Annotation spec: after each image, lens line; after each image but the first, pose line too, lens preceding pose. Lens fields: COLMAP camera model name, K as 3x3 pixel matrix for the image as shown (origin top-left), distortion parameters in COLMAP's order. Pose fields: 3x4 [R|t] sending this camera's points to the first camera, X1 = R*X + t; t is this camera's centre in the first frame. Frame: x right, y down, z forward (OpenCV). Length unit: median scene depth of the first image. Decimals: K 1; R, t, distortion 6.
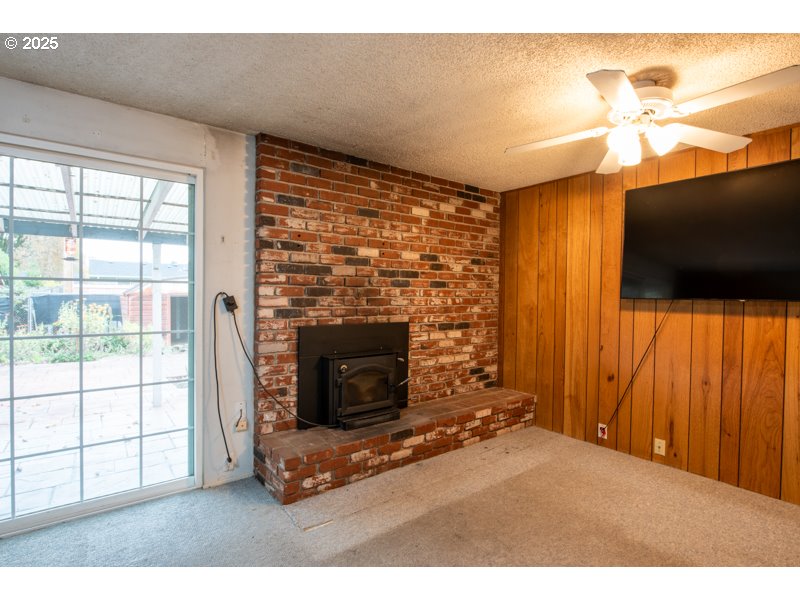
lens RADIAL K [[402.4, 0, 398.2], [0, 402.4, 301.2], [0, 0, 1]] dist [-0.004011, -0.003078]
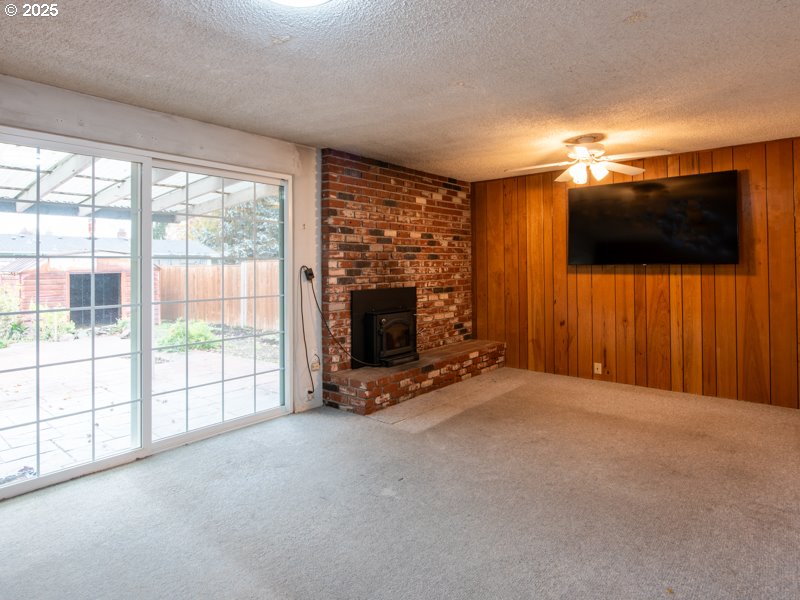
lens RADIAL K [[469.5, 0, 371.5], [0, 469.5, 258.6], [0, 0, 1]] dist [-0.007771, -0.001735]
pose [[0.983399, -0.016386, 0.180716, -0.474686], [0.022510, 0.999238, -0.031886, 0.008386], [-0.180056, 0.035424, 0.983018, -0.554245]]
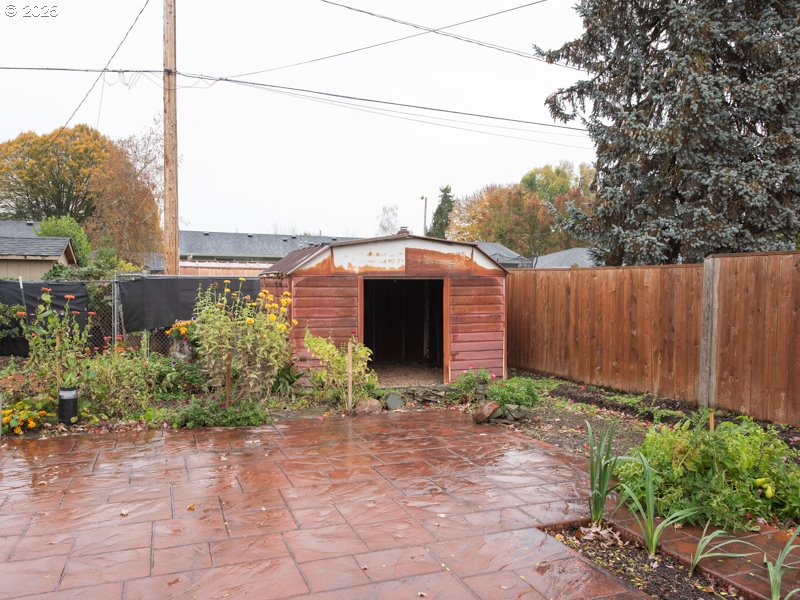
lens RADIAL K [[621.8, 0, 402.7], [0, 621.8, 299.7], [0, 0, 1]] dist [-0.004932, 0.005384]
pose [[0.959162, 0.006062, -0.282792, -1.418631], [-0.003777, 0.999956, 0.008623, 0.030076], [0.282832, -0.007203, 0.959143, 1.359085]]
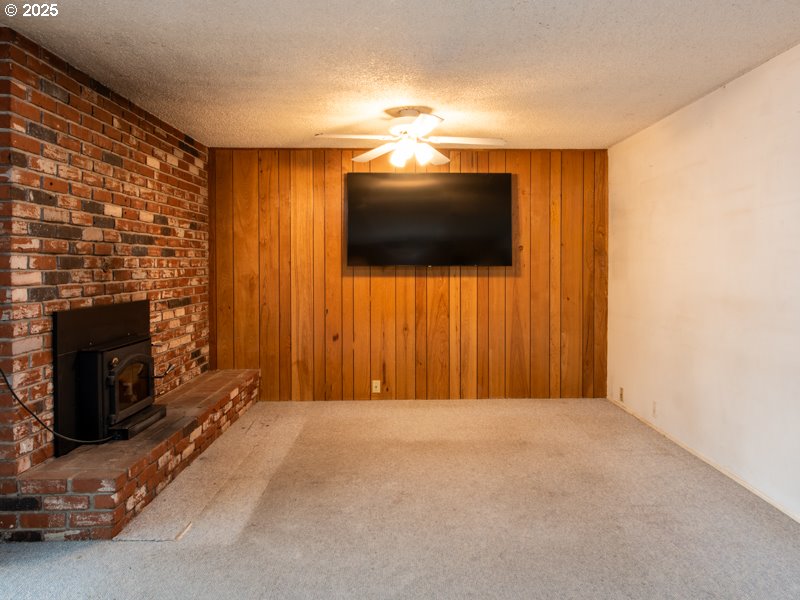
lens RADIAL K [[541.0, 0, 415.9], [0, 541.0, 273.9], [0, 0, 1]] dist [0.002297, -0.008761]
pose [[0.586141, -0.026043, 0.809791, -0.662720], [0.024336, 0.999598, 0.014532, -0.002509], [-0.809844, 0.011189, 0.586539, -0.079113]]
